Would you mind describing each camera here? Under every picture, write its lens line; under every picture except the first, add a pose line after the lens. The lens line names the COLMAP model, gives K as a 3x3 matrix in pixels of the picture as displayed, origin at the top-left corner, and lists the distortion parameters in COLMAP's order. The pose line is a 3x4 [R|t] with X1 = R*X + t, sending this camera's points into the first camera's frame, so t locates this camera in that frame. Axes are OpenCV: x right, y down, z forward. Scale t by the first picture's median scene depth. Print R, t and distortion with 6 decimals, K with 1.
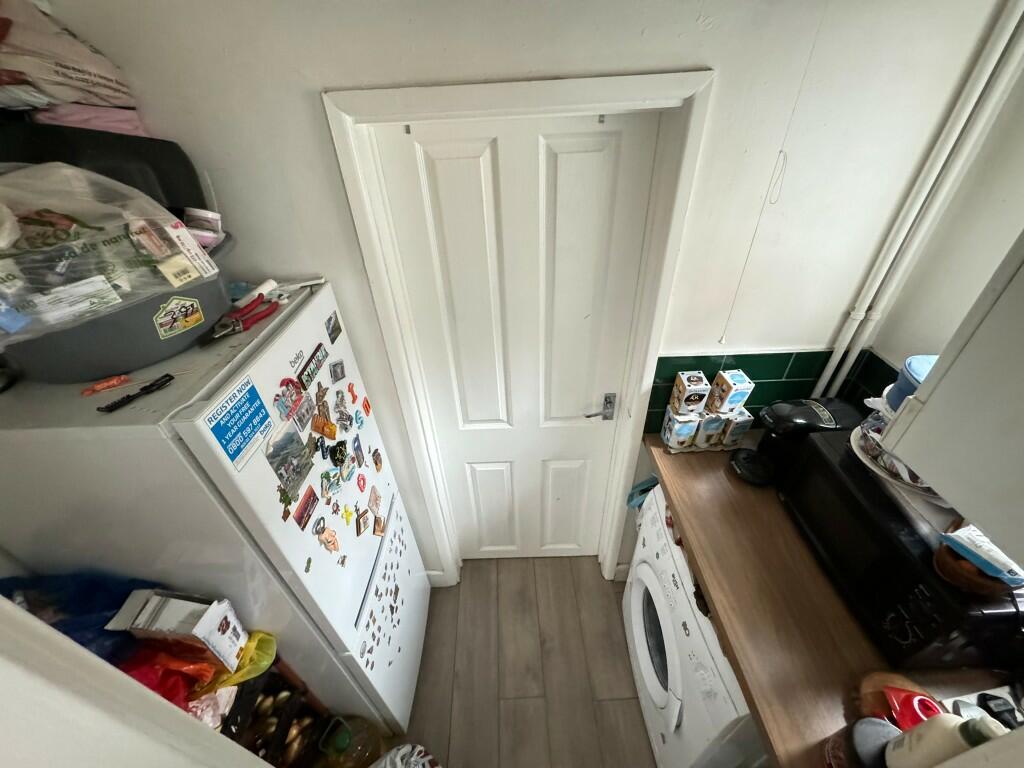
lens RADIAL K [[408.0, 0, 512.0], [0, 408.0, 384.0], [0, 0, 1]] dist [-0.001711, 0.000381]
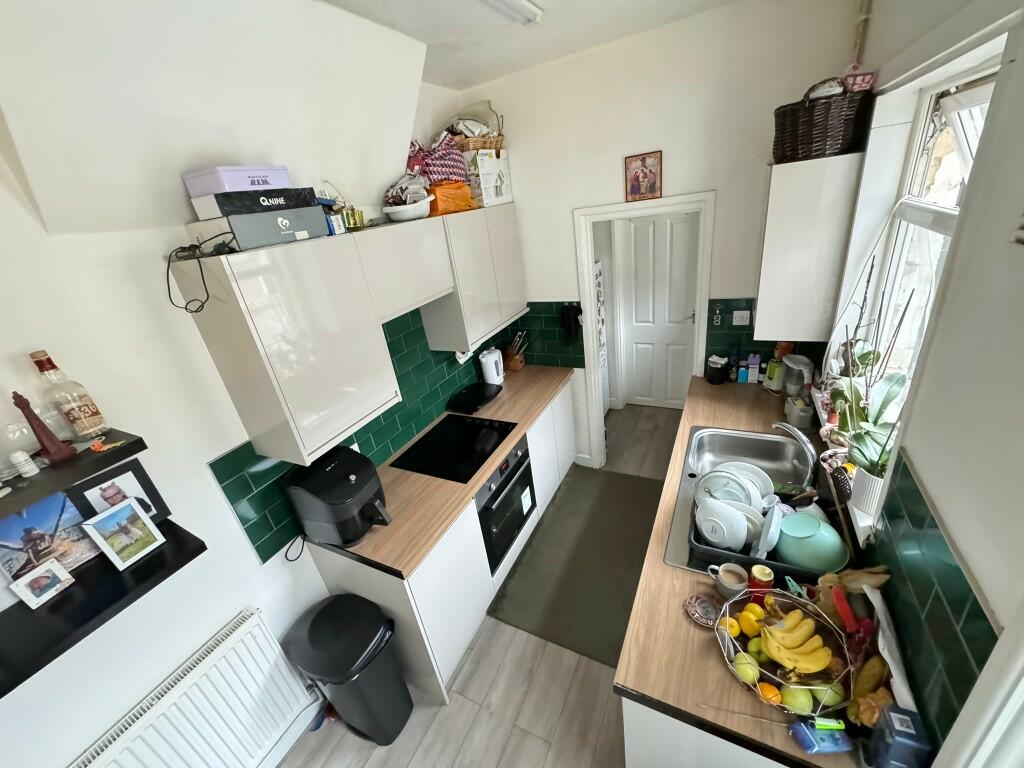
lens RADIAL K [[408.0, 0, 512.0], [0, 408.0, 384.0], [0, 0, 1]] dist [-0.001711, 0.000381]
pose [[0.876480, 0.120610, -0.466087, 0.454783], [-0.194182, 0.974435, -0.113005, 0.927247], [0.440541, 0.189552, 0.877493, -1.559044]]
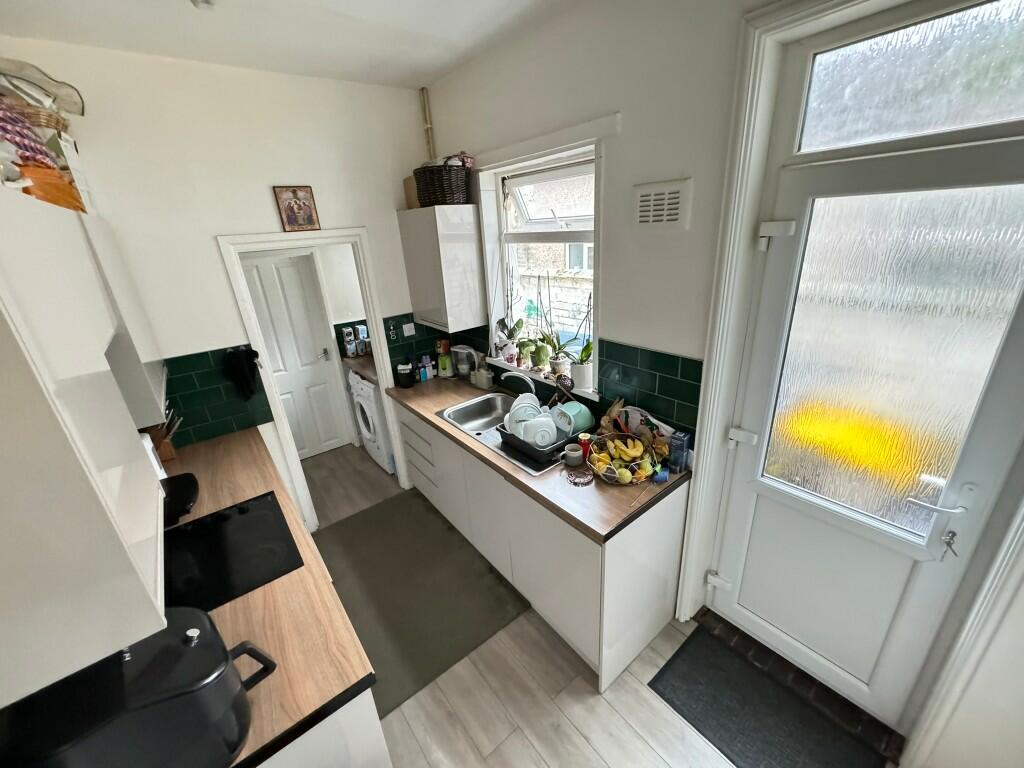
lens RADIAL K [[408.0, 0, 512.0], [0, 408.0, 384.0], [0, 0, 1]] dist [-0.001711, 0.000381]
pose [[0.794002, -0.228616, 0.563290, -0.320507], [0.382007, 0.908431, -0.169775, 1.087350], [-0.472897, 0.349983, 0.808629, -1.552518]]
